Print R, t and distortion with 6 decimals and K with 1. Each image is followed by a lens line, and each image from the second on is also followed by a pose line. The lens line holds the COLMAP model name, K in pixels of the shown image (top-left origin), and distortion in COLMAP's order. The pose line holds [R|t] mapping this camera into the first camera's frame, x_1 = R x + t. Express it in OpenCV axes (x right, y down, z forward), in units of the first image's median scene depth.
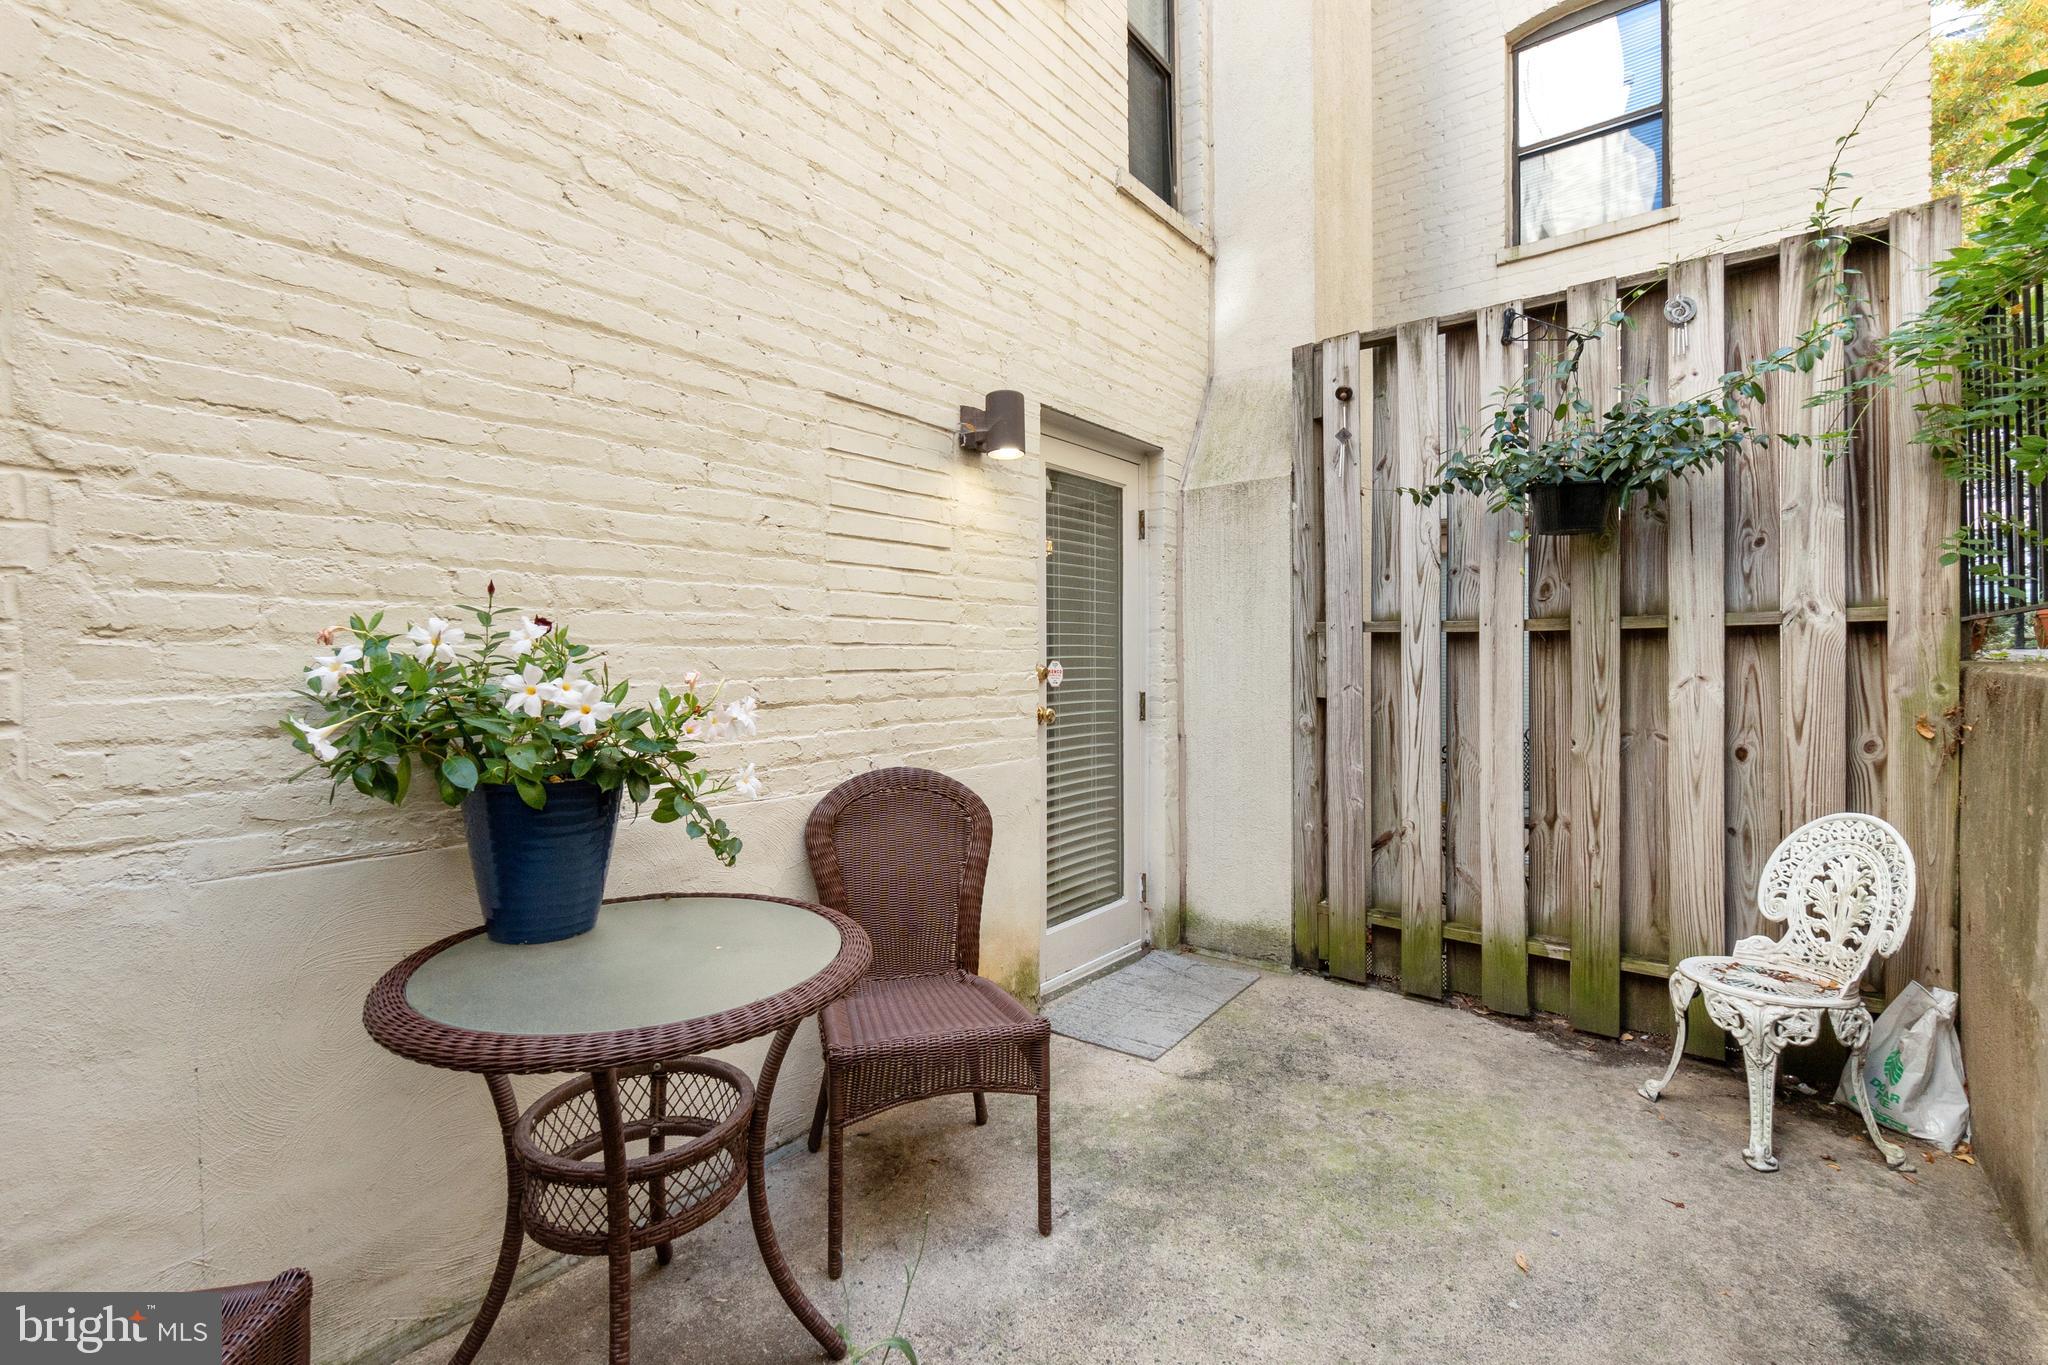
lens RADIAL K [[877.1, 0, 1024.1], [0, 877.1, 668.7], [0, 0, 1]] dist [-0.000565, -0.000172]
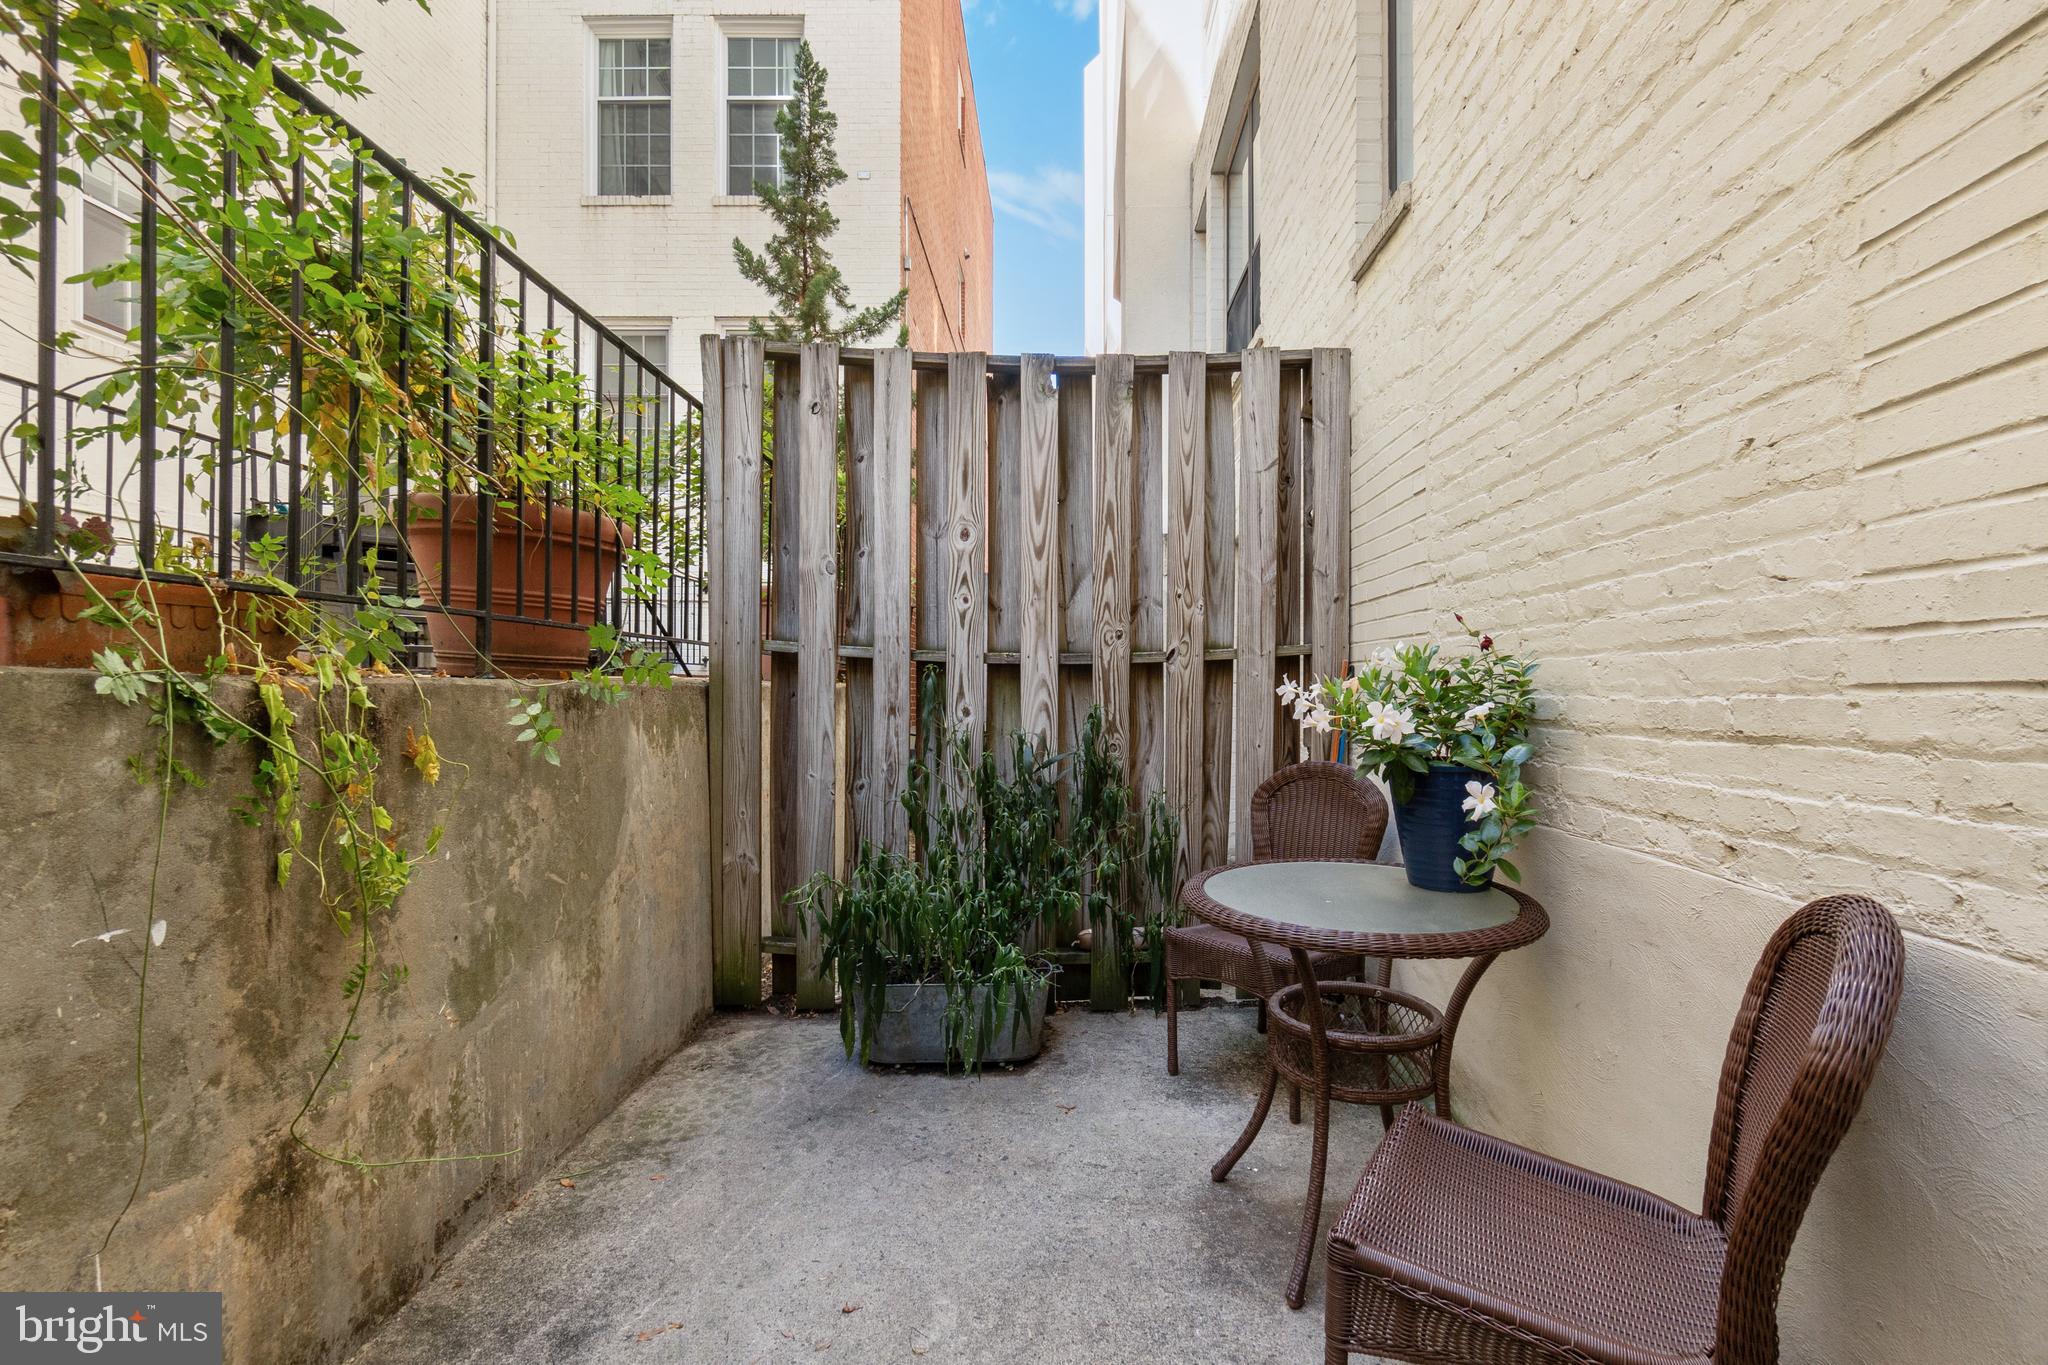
lens RADIAL K [[877.1, 0, 1028.7], [0, 877.1, 681.5], [0, 0, 1]] dist [-0.000565, -0.000172]
pose [[-0.800947, 0.008073, -0.598681, 0.496546], [0.008412, 0.999962, 0.002231, -0.004597], [0.598676, -0.003249, -0.800985, 1.175458]]
